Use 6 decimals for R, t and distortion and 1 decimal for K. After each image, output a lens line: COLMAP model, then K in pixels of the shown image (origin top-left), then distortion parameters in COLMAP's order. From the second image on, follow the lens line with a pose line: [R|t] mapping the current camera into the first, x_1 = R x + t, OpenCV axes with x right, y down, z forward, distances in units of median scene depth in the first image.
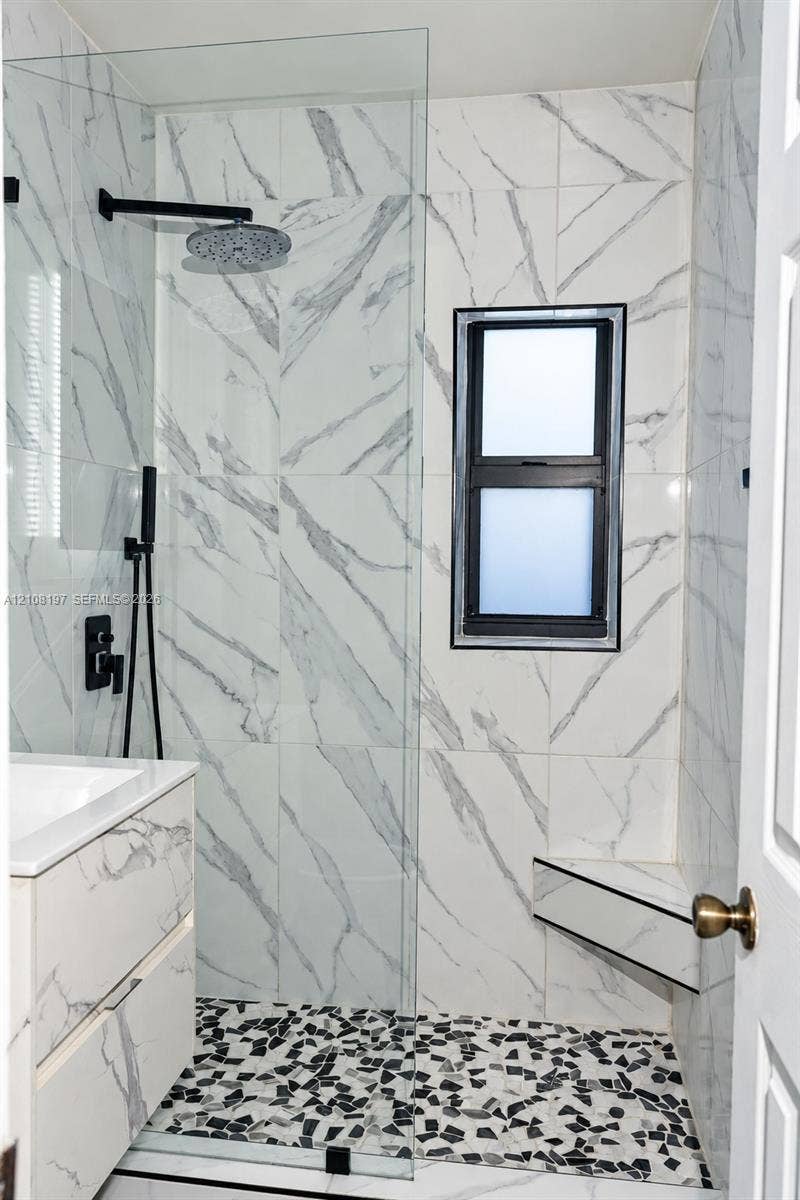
lens RADIAL K [[964.7, 0, 400.0], [0, 964.7, 600.0], [0, 0, 1]] dist [0.001907, -0.005814]
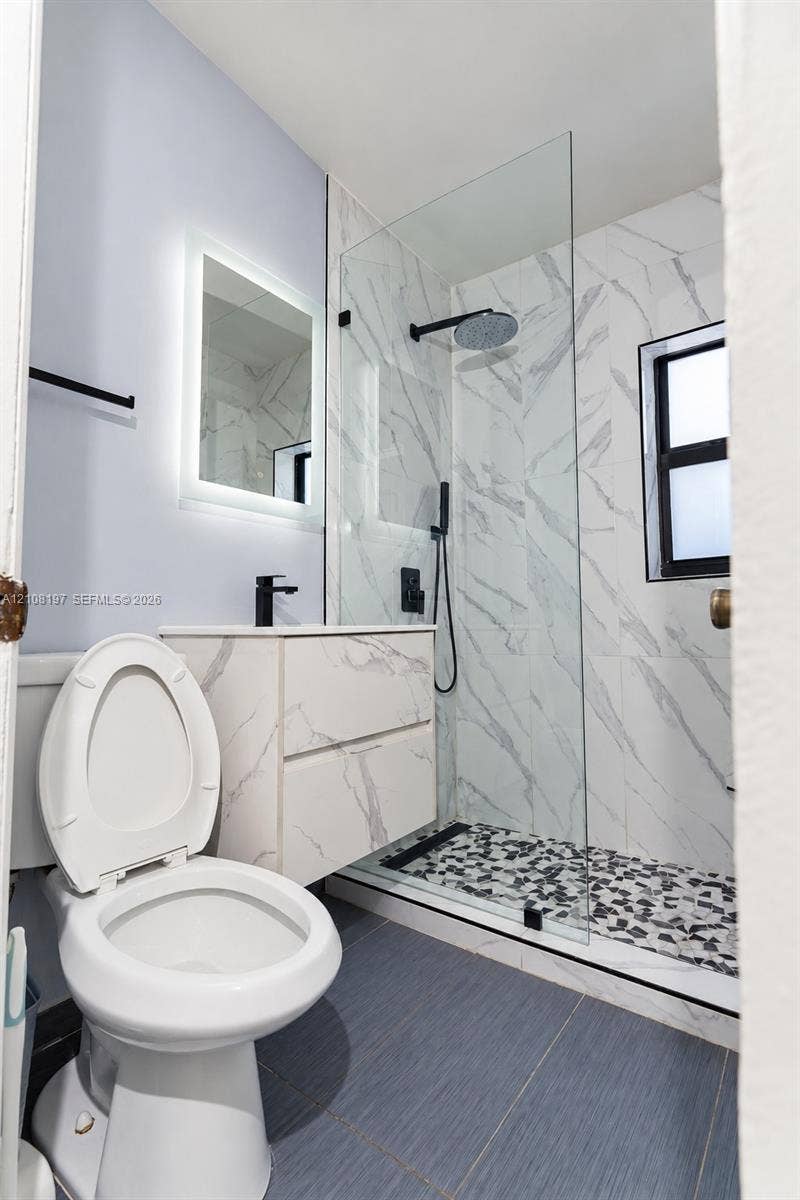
lens RADIAL K [[563.6, 0, 400.0], [0, 563.6, 600.0], [0, 0, 1]] dist [-0.001043, -0.000165]
pose [[0.877087, -0.043507, -0.478358, 0.134430], [-0.007383, 0.994551, -0.103992, 0.169907], [0.480275, 0.094742, 0.871986, 0.135096]]
